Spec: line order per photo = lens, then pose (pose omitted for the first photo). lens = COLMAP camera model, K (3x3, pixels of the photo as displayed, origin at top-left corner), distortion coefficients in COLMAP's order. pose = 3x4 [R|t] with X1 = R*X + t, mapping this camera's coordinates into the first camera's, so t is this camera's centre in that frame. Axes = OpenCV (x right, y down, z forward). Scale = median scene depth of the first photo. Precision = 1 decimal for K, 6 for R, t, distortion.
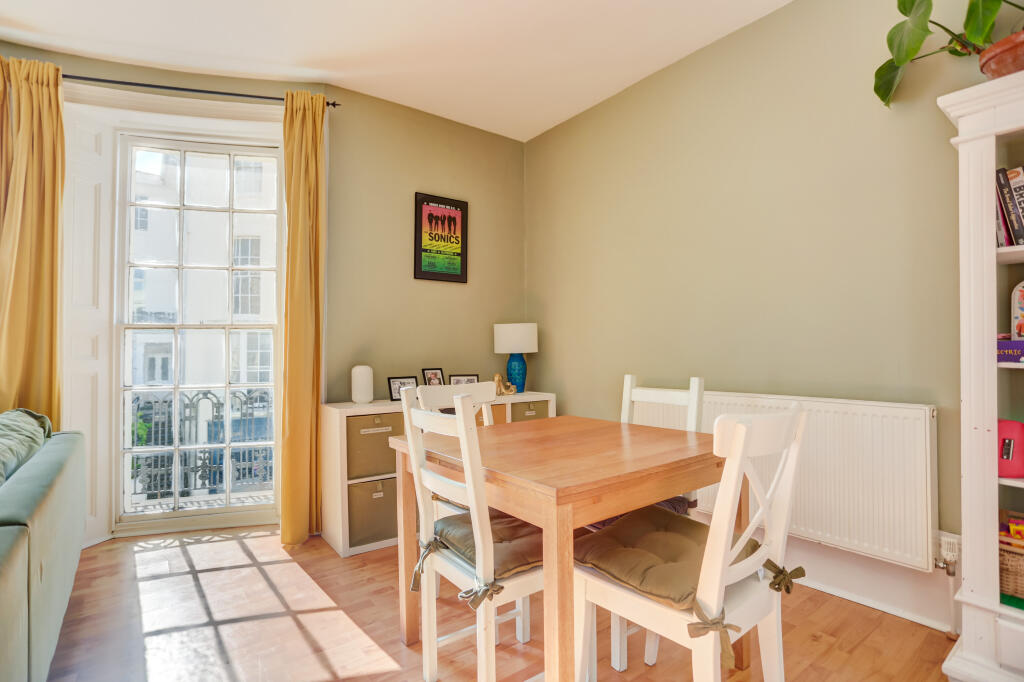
lens RADIAL K [[498.0, 0, 512.0], [0, 498.0, 341.0], [0, 0, 1]] dist [-0.057129, 0.032994]
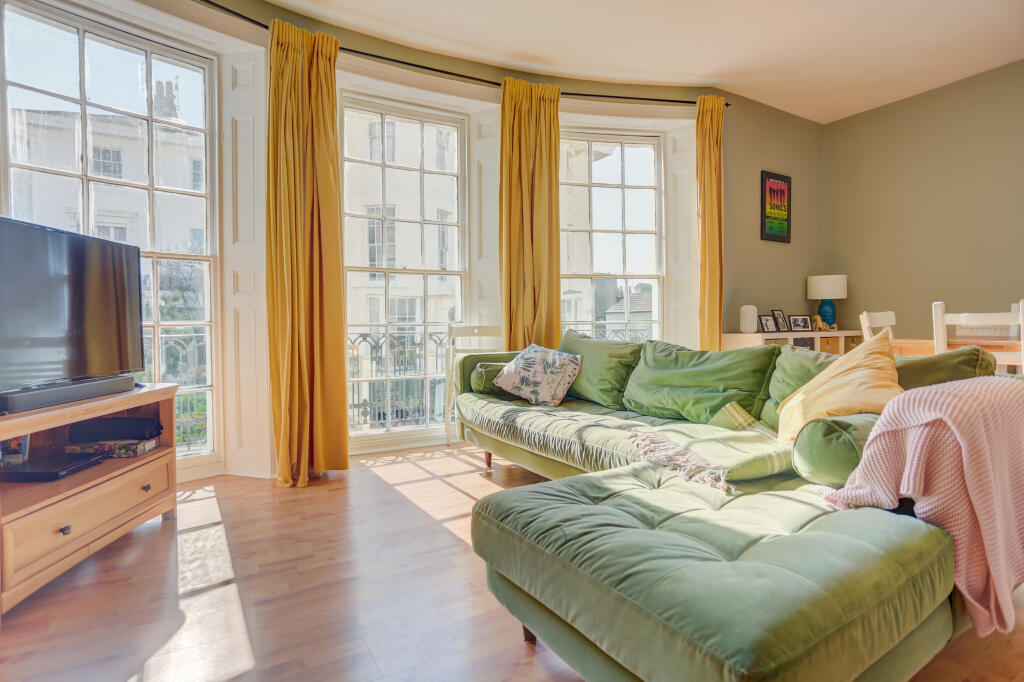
lens RADIAL K [[521.8, 0, 516.0], [0, 521.8, 335.9], [0, 0, 1]] dist [-0.065897, 0.035103]
pose [[0.994718, 0.001288, -0.102640, -0.685358], [0.003437, 0.998942, 0.045850, 0.058622], [0.102590, -0.045961, 0.993661, -0.381117]]
